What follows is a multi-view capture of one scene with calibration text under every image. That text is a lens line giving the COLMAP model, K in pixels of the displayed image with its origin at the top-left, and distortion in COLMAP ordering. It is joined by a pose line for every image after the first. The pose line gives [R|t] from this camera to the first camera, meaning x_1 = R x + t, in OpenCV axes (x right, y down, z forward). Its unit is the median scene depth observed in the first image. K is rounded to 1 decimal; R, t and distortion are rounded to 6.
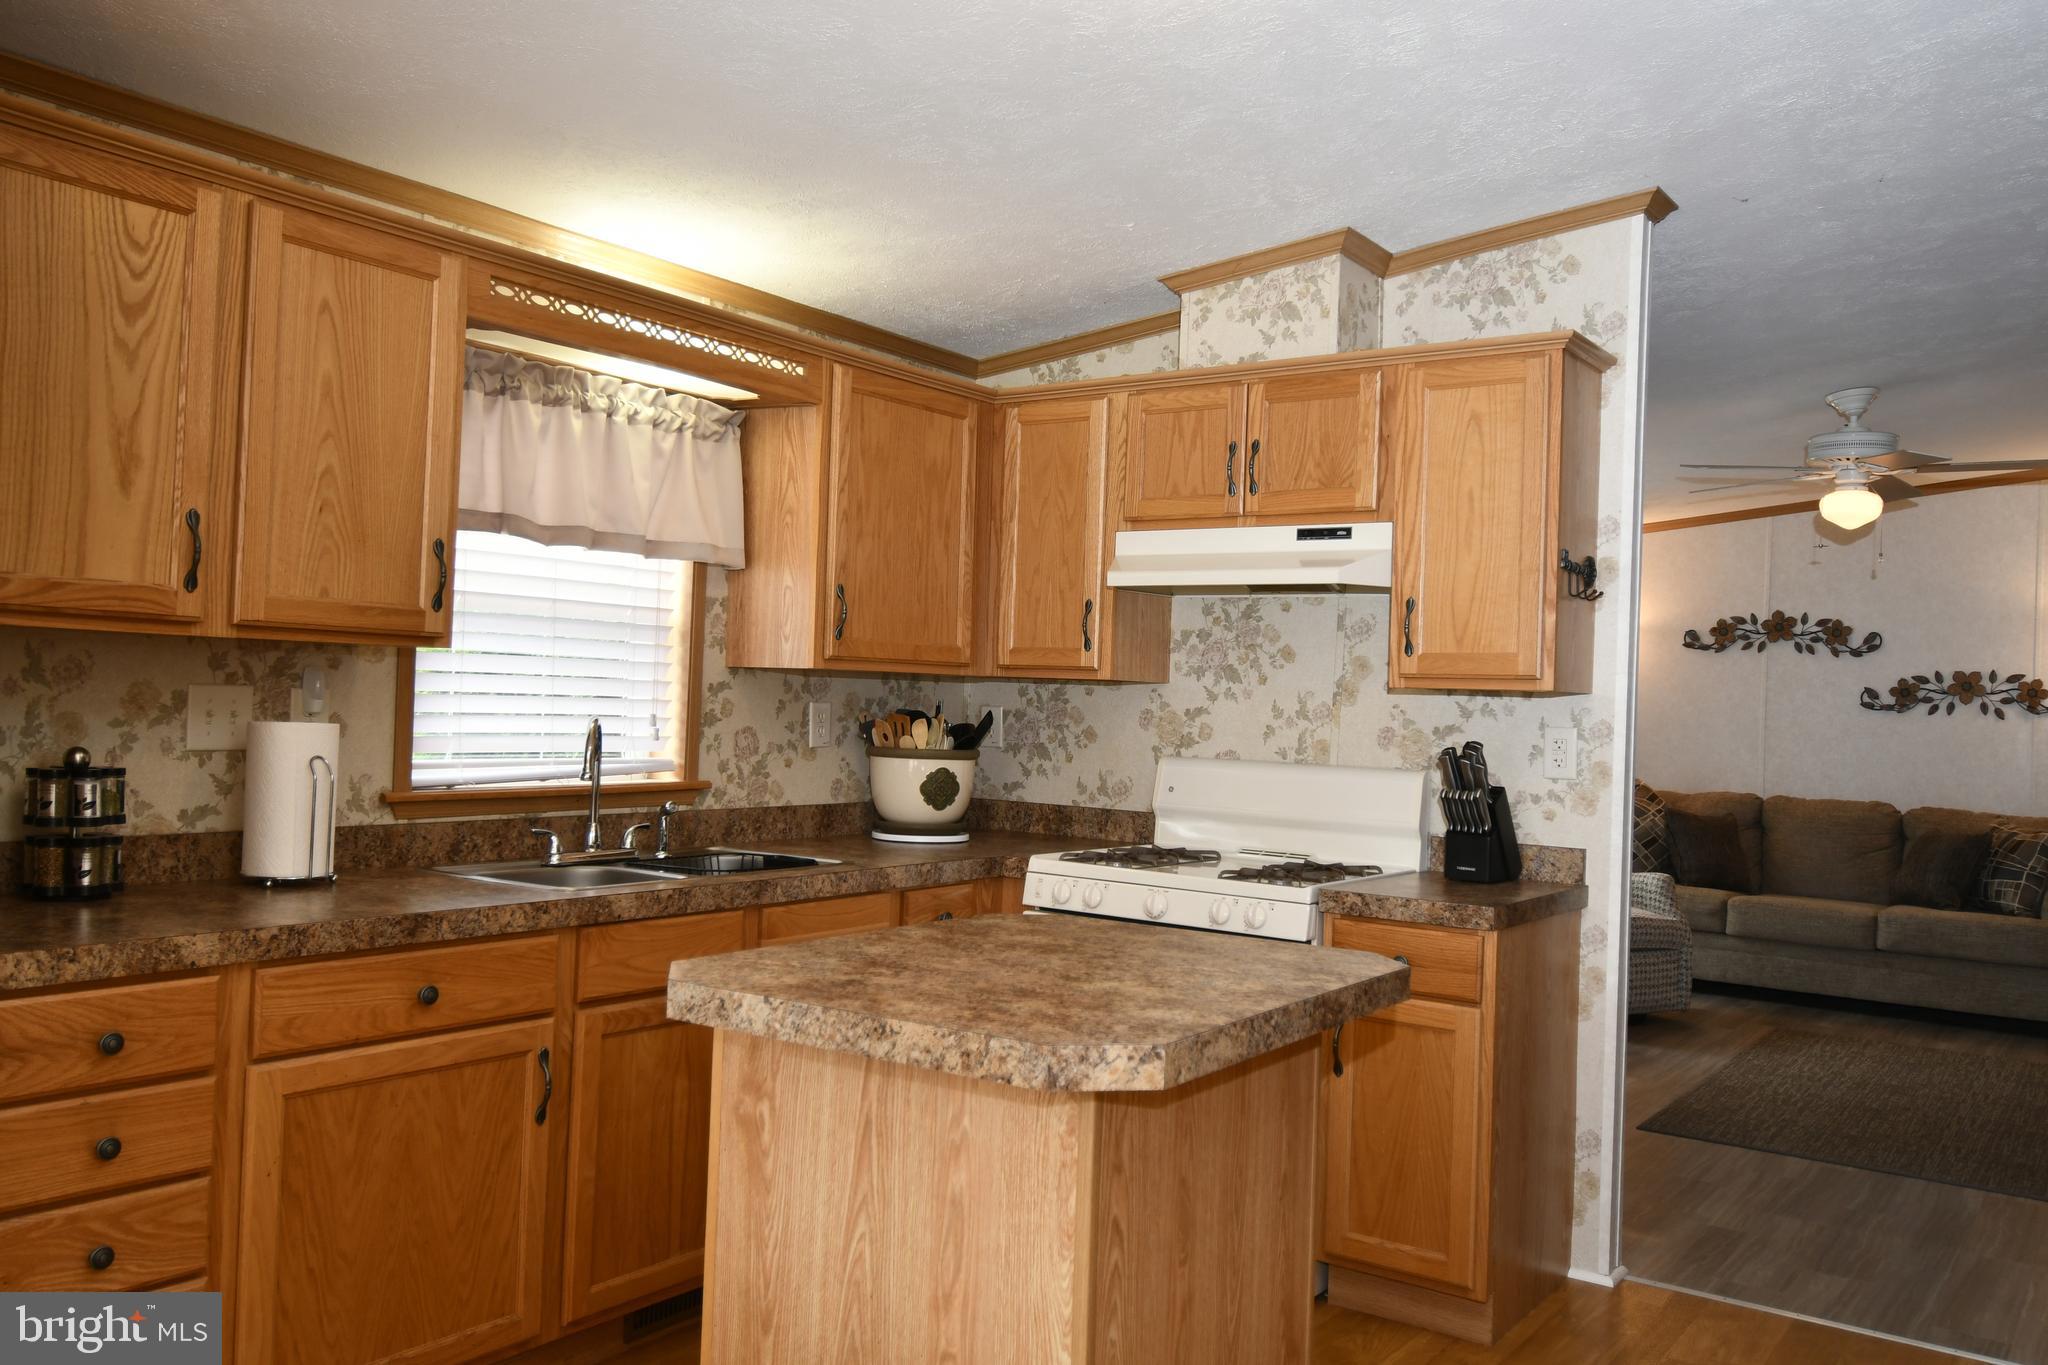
lens RADIAL K [[1620.5, 0, 1029.6], [0, 1620.5, 678.0], [0, 0, 1]] dist [0.012360, -0.035633]
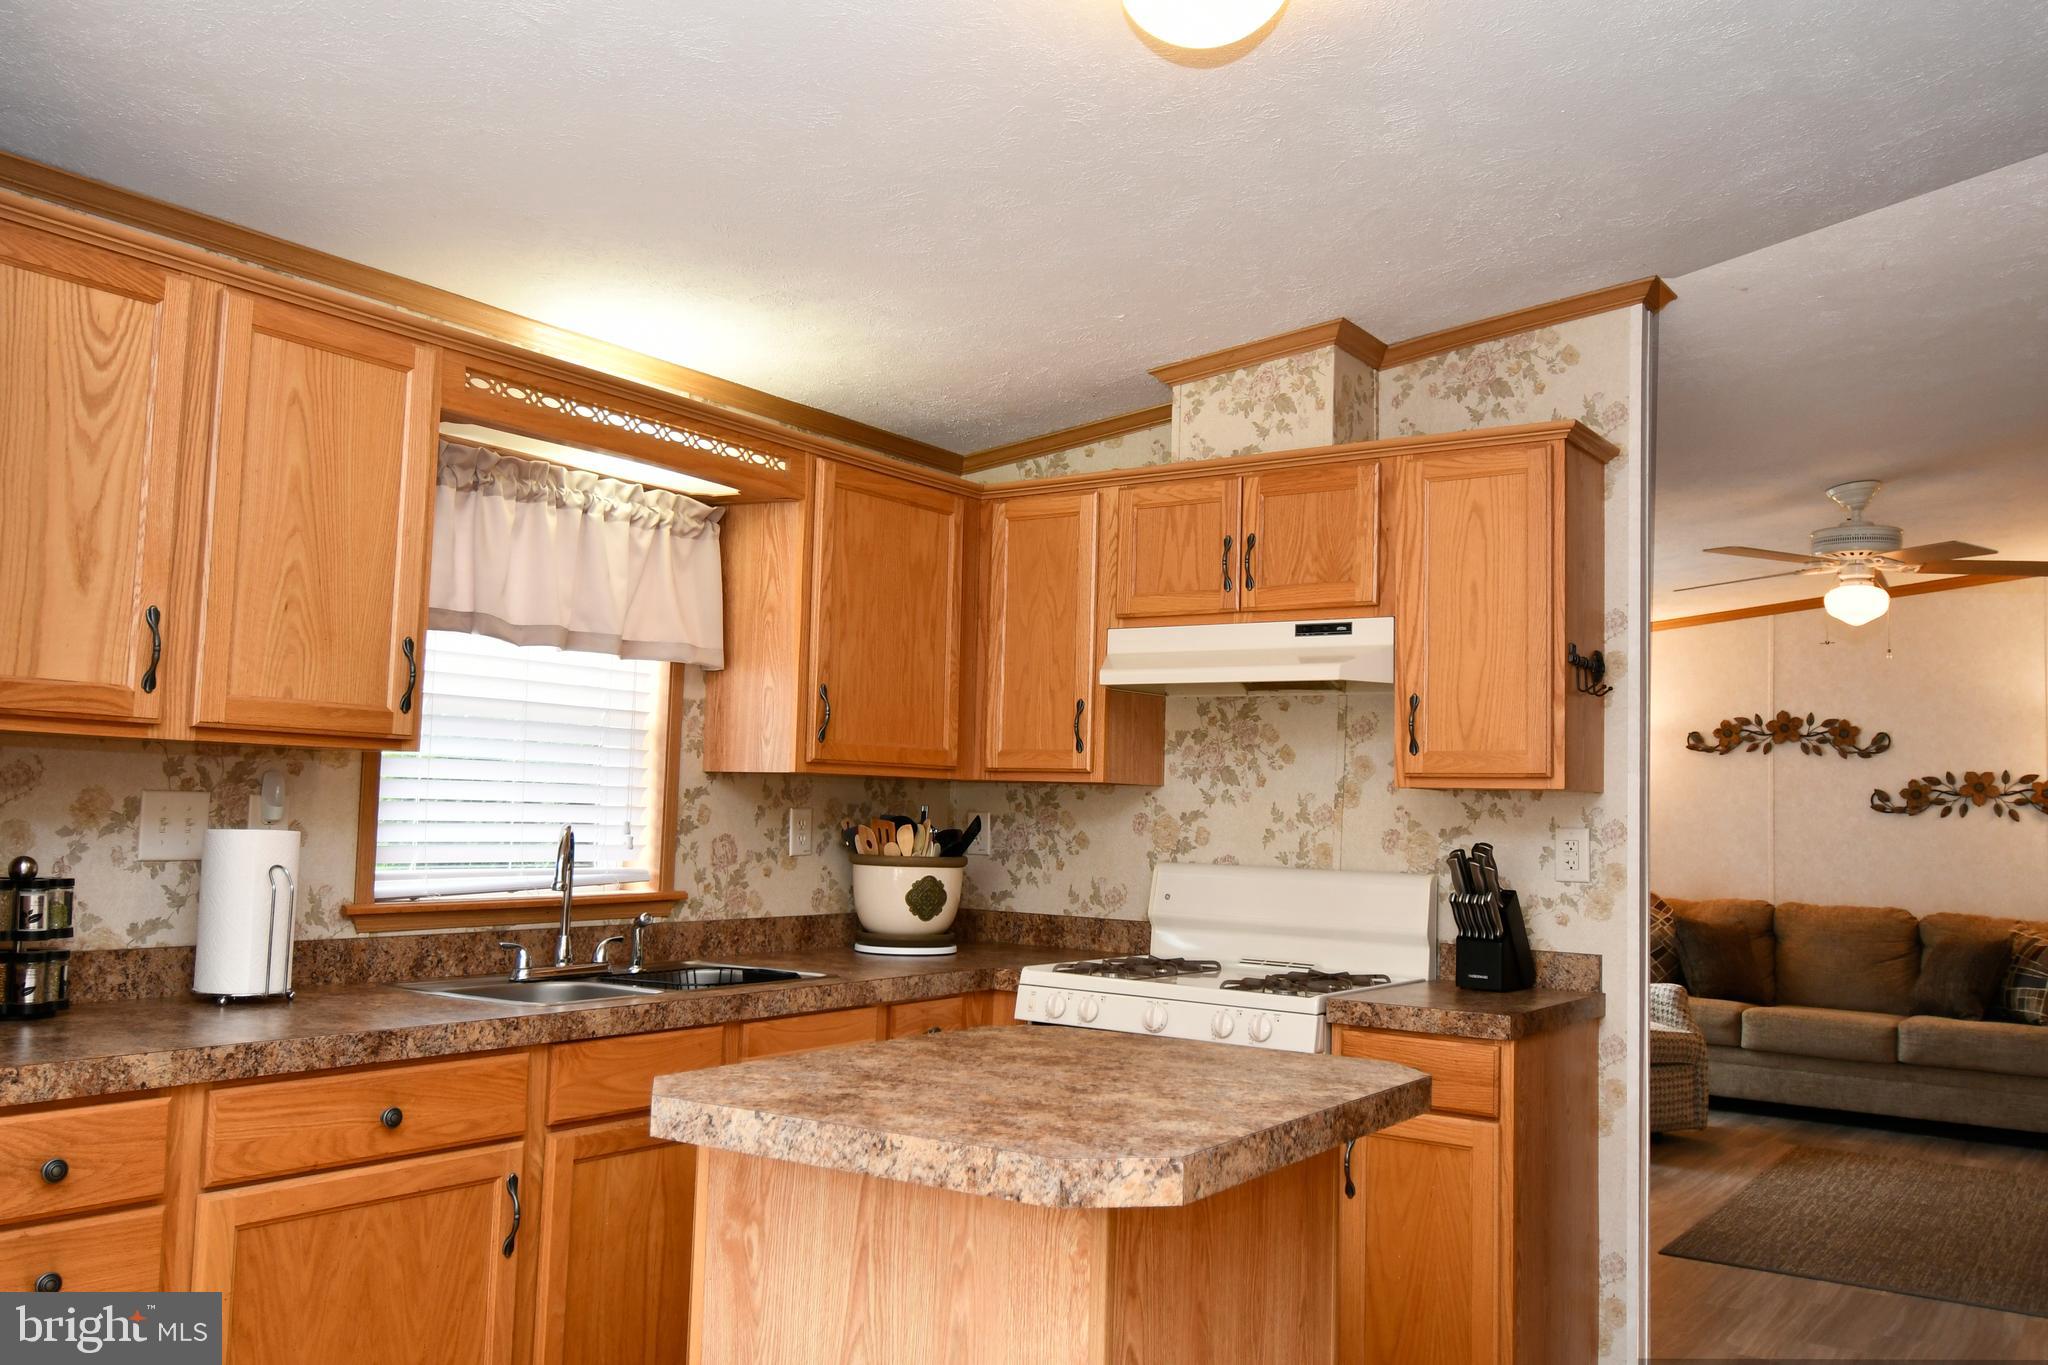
lens RADIAL K [[1676.9, 0, 1030.4], [0, 1676.9, 686.5], [0, 0, 1]] dist [0.015332, -0.038462]
pose [[0.999880, -0.006214, 0.014184, -0.007882], [0.007072, 0.998095, -0.061288, 0.005222], [-0.013776, 0.061381, 0.998019, 0.003364]]
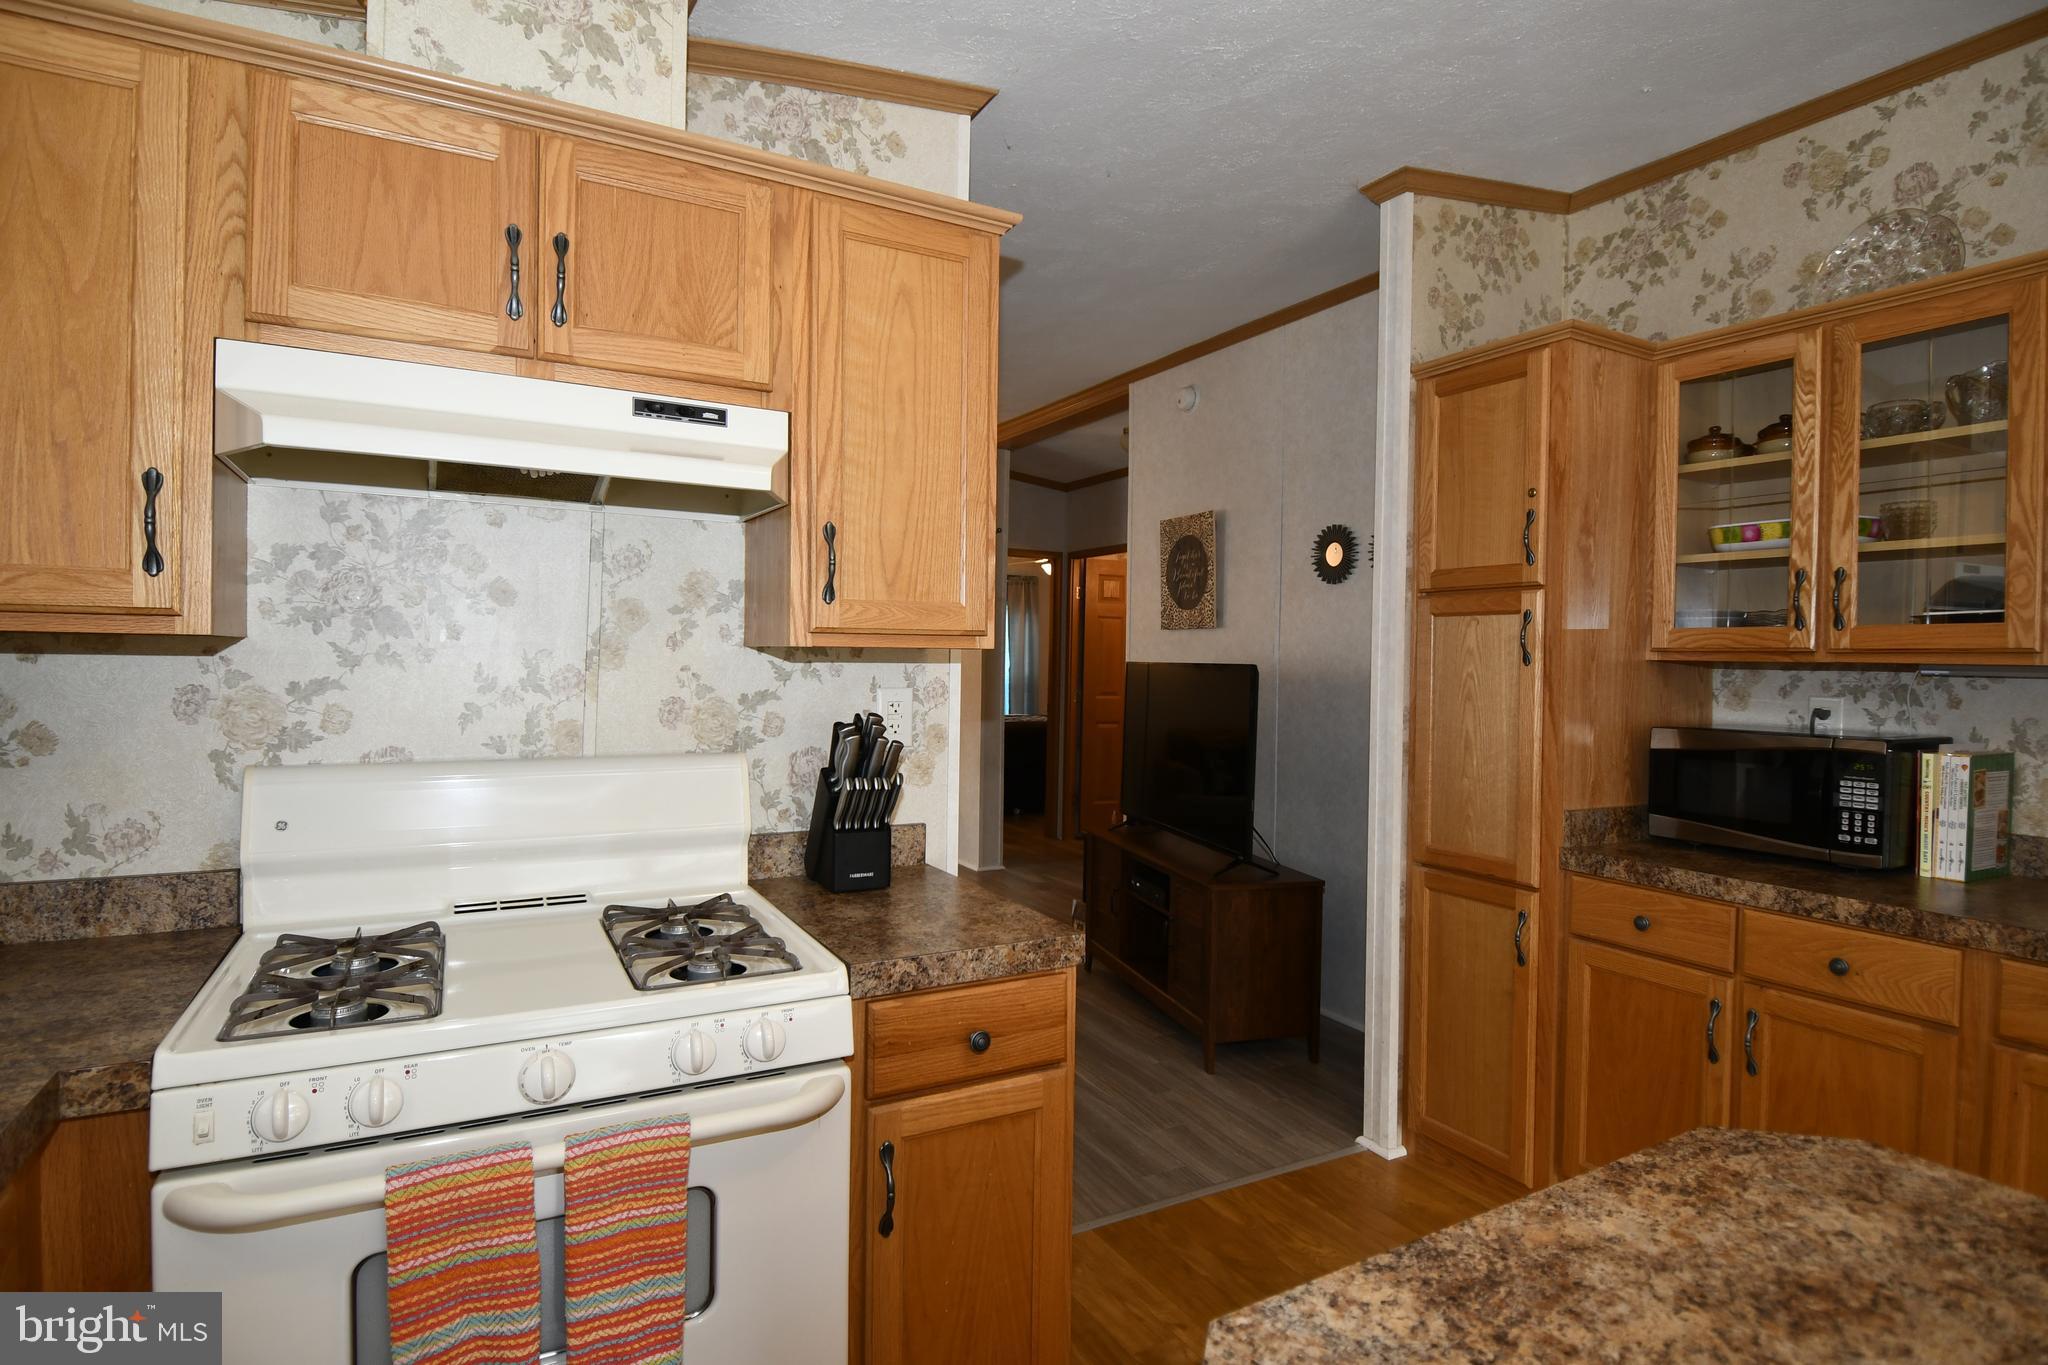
lens RADIAL K [[1064.4, 0, 1033.2], [0, 1064.4, 678.0], [0, 0, 1]] dist [0.001803, -0.014847]
pose [[0.425694, -0.046102, 0.903692, -0.149298], [-0.010961, 0.998365, 0.056095, -0.007308], [-0.904801, -0.033784, 0.424493, 0.676885]]
